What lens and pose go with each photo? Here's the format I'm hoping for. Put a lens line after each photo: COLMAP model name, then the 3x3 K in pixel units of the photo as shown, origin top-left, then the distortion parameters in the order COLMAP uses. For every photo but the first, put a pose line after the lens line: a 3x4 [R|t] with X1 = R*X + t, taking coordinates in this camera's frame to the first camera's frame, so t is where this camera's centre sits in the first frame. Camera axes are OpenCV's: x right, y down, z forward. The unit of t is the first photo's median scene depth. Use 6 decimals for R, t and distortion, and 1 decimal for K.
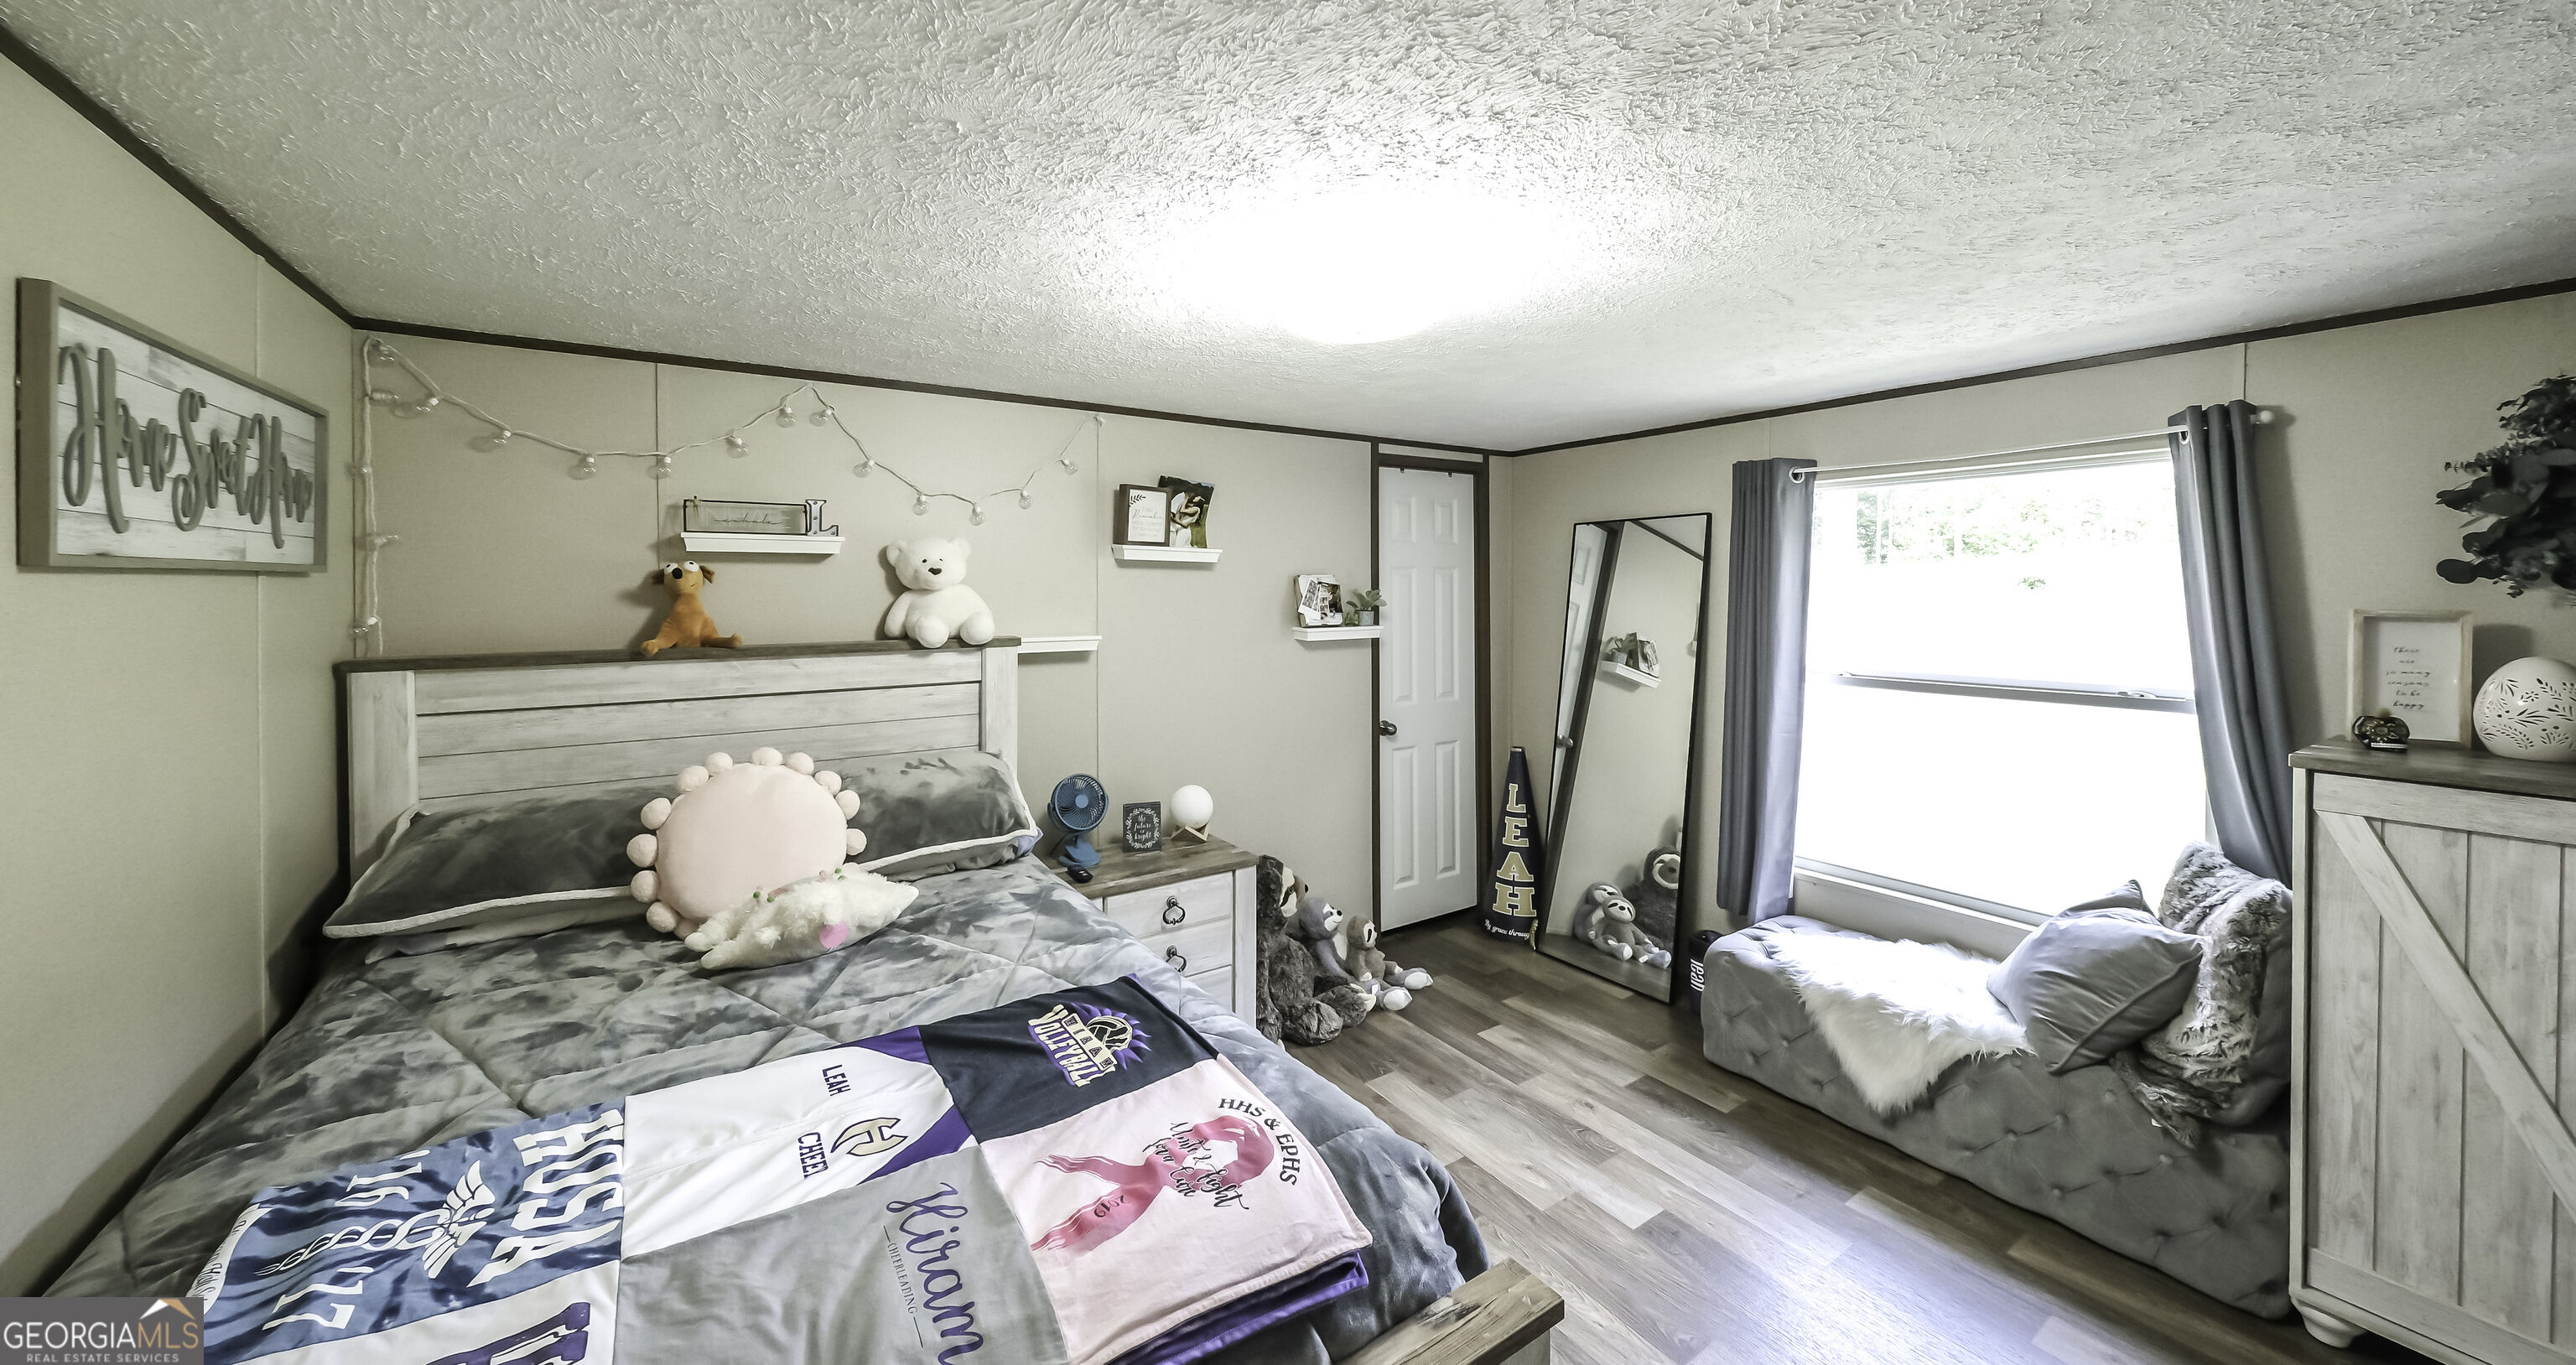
lens RADIAL K [[891.3, 0, 1289.1], [0, 891.3, 591.4], [0, 0, 1]] dist [0.000359, 0.000003]
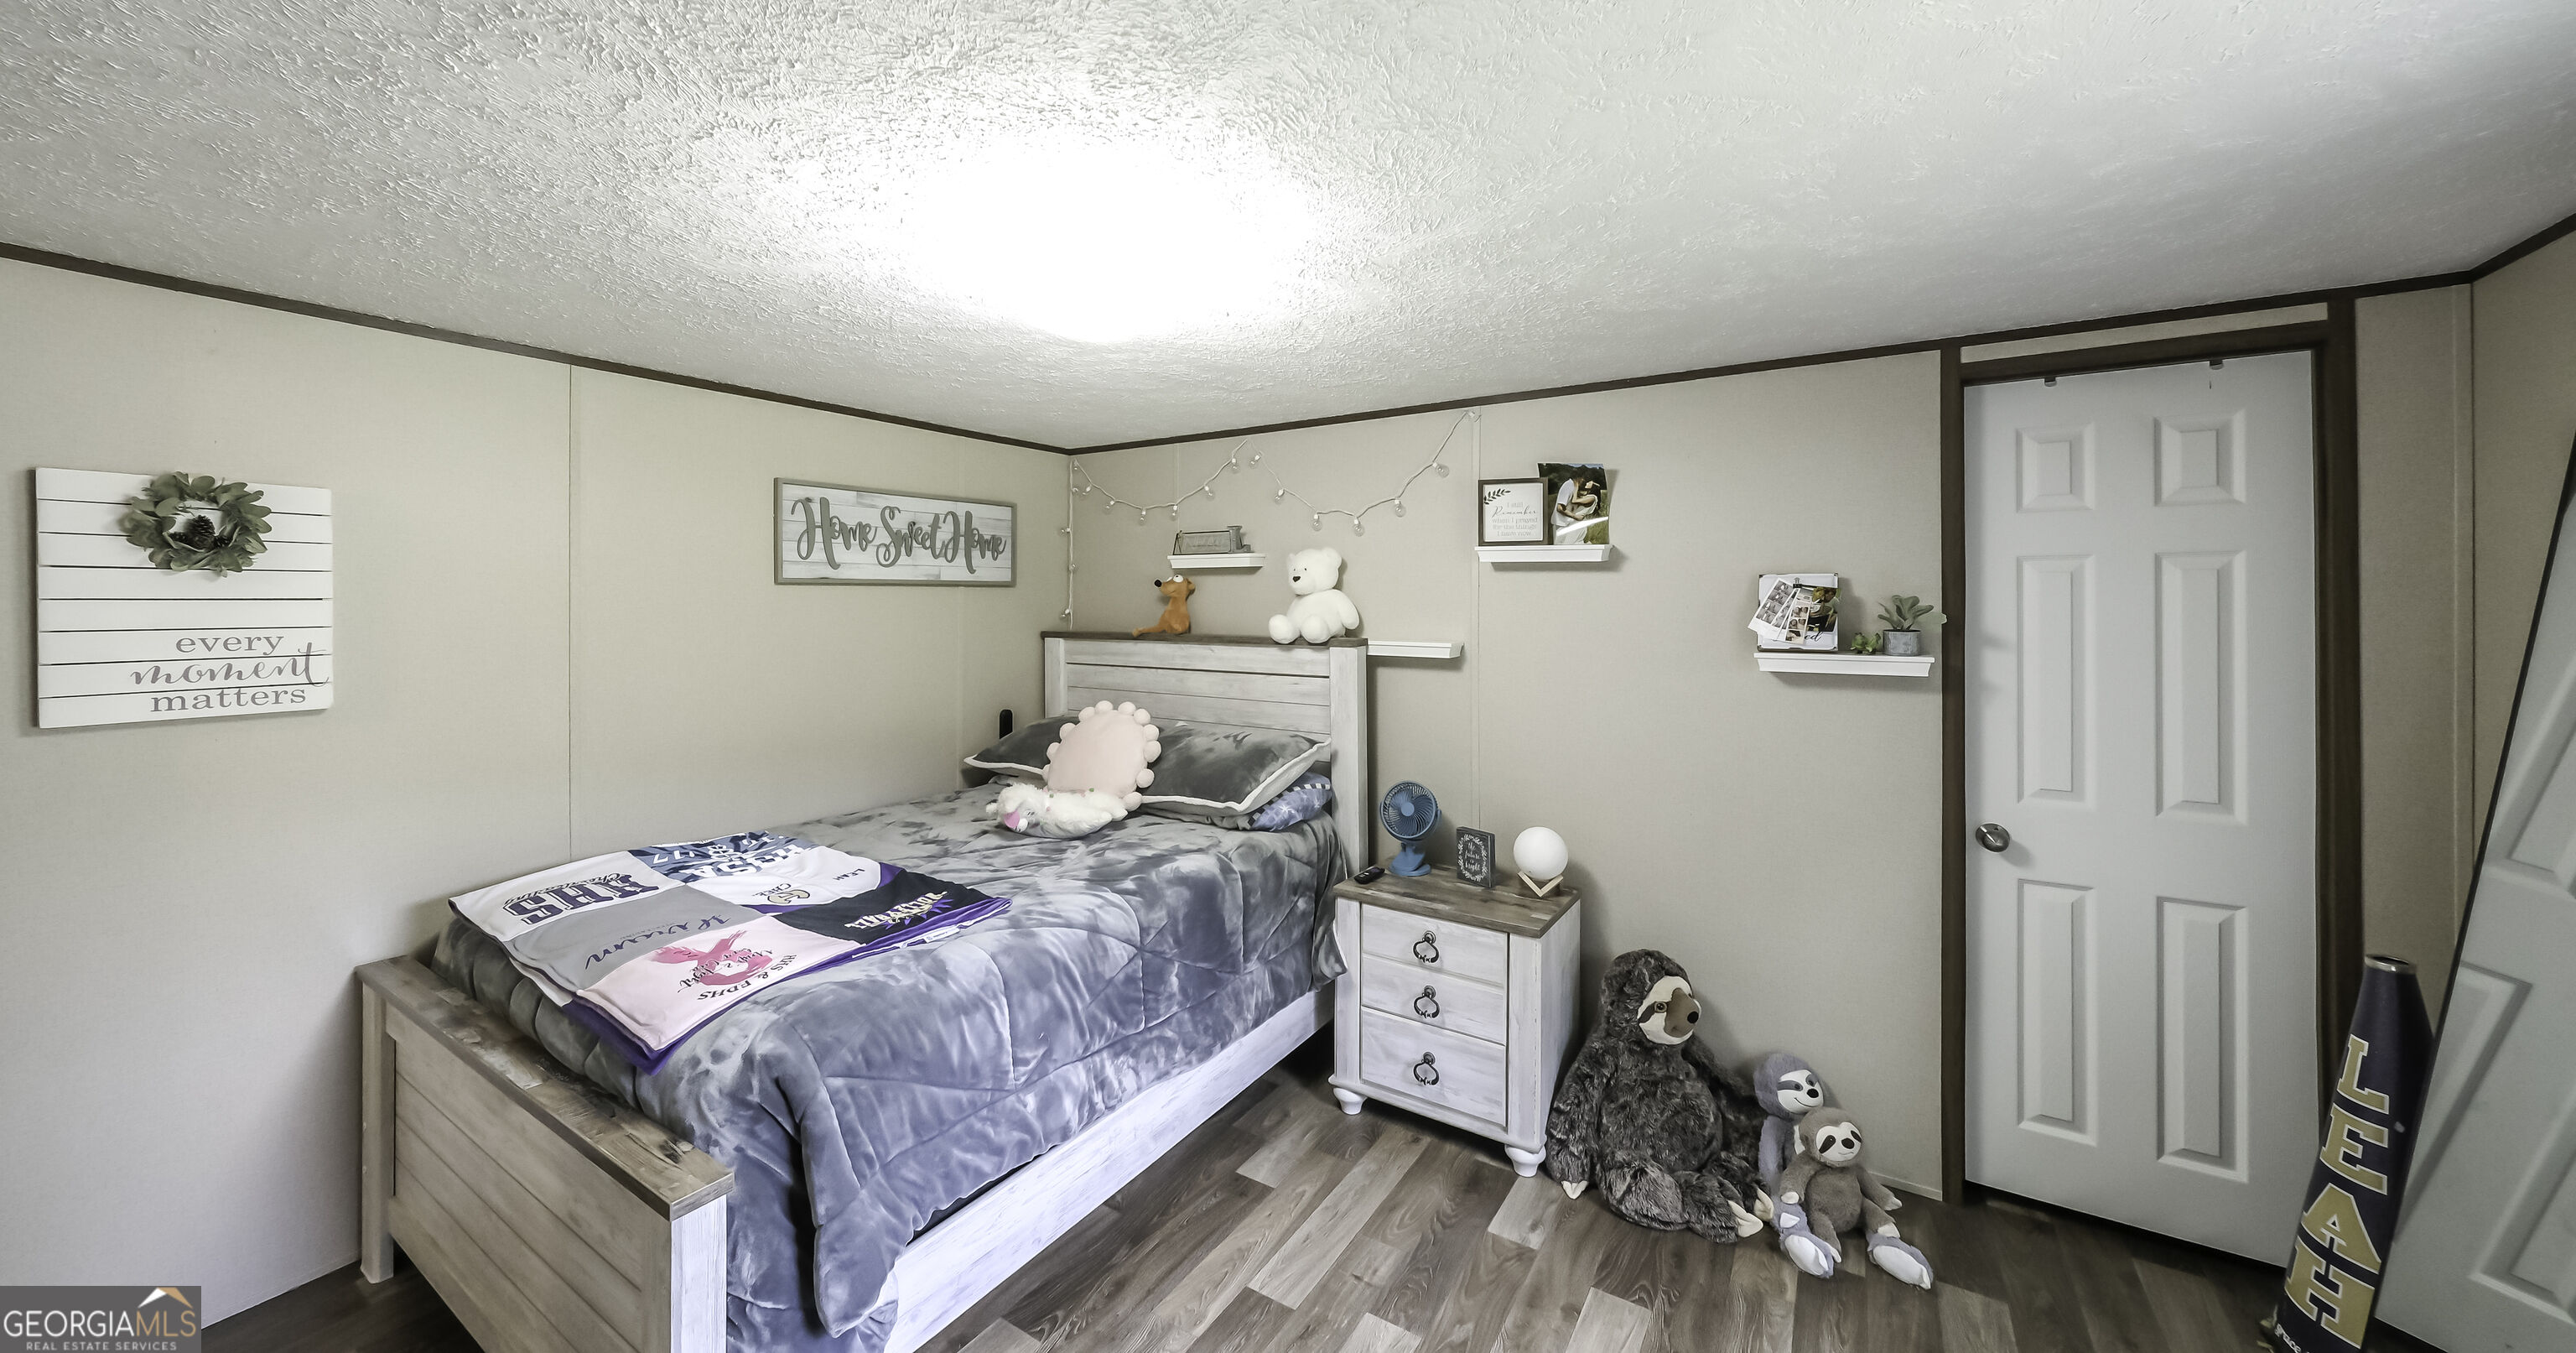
lens RADIAL K [[900.9, 0, 1285.7], [0, 900.9, 599.2], [0, 0, 1]] dist [-0.009268, -0.000166]
pose [[0.394595, -0.000078, -0.918855, 0.602058], [-0.008664, 0.999955, -0.003805, 0.007726], [0.918814, 0.009462, 0.394577, 0.459903]]
